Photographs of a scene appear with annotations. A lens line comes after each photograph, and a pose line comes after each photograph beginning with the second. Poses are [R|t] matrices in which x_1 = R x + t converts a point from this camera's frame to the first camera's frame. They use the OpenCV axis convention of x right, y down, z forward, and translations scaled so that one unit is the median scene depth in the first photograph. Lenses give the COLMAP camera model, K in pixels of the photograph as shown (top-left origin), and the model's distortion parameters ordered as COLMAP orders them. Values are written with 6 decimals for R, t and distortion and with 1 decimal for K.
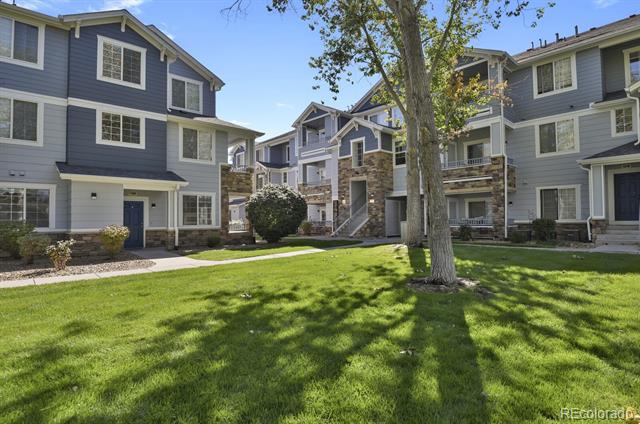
lens RADIAL K [[329.4, 0, 317.9], [0, 329.4, 213.3], [0, 0, 1]] dist [-0.033242, 0.000407]
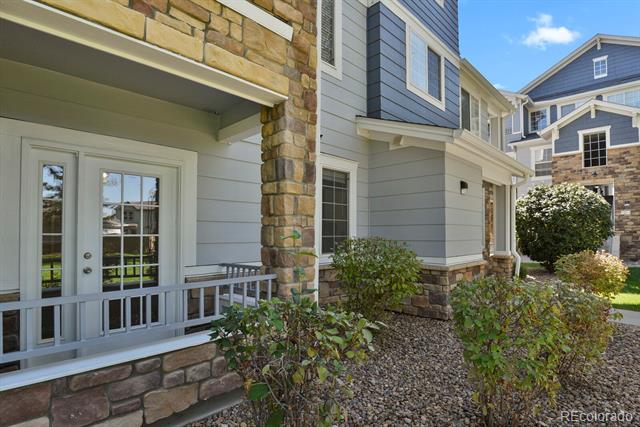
lens RADIAL K [[329.4, 0, 322.5], [0, 329.4, 232.9], [0, 0, 1]] dist [-0.033242, 0.000407]
pose [[0.999089, 0.011773, 0.041020, -0.728363], [-0.012527, 0.999756, 0.018167, 0.005840], [-0.040796, -0.018664, 0.998993, 0.409657]]
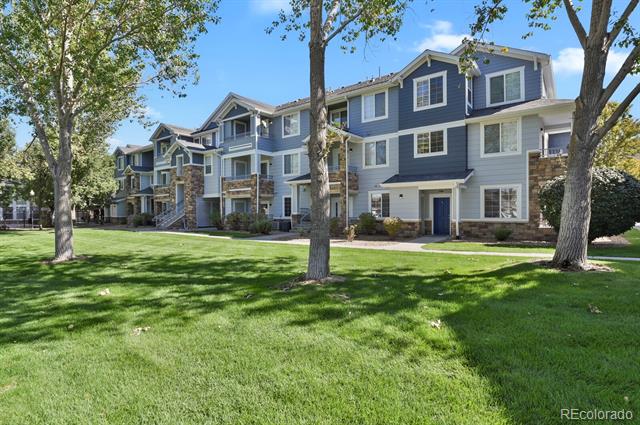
lens RADIAL K [[329.4, 0, 322.2], [0, 329.4, 214.5], [0, 0, 1]] dist [-0.033242, 0.000407]
pose [[0.181502, 0.015087, -0.983275, 0.557322], [0.023198, 0.999538, 0.019618, -0.007137], [0.983117, -0.026371, 0.181068, 0.300200]]
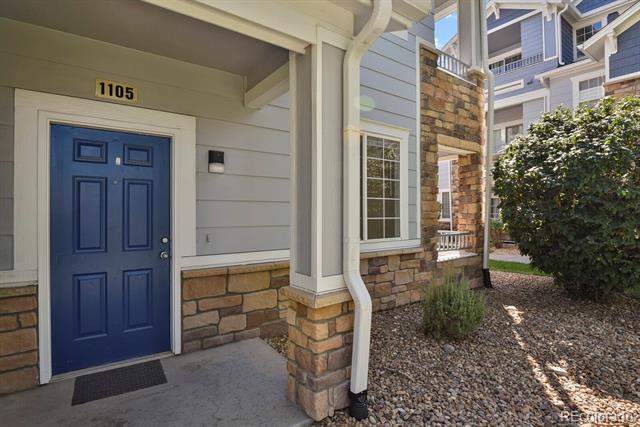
lens RADIAL K [[329.4, 0, 325.5], [0, 329.4, 213.7], [0, 0, 1]] dist [-0.033242, 0.000407]
pose [[0.993553, 0.009300, -0.112990, -0.394479], [-0.006844, 0.999732, 0.022106, 0.008272], [0.113166, -0.021190, 0.993350, 0.767941]]
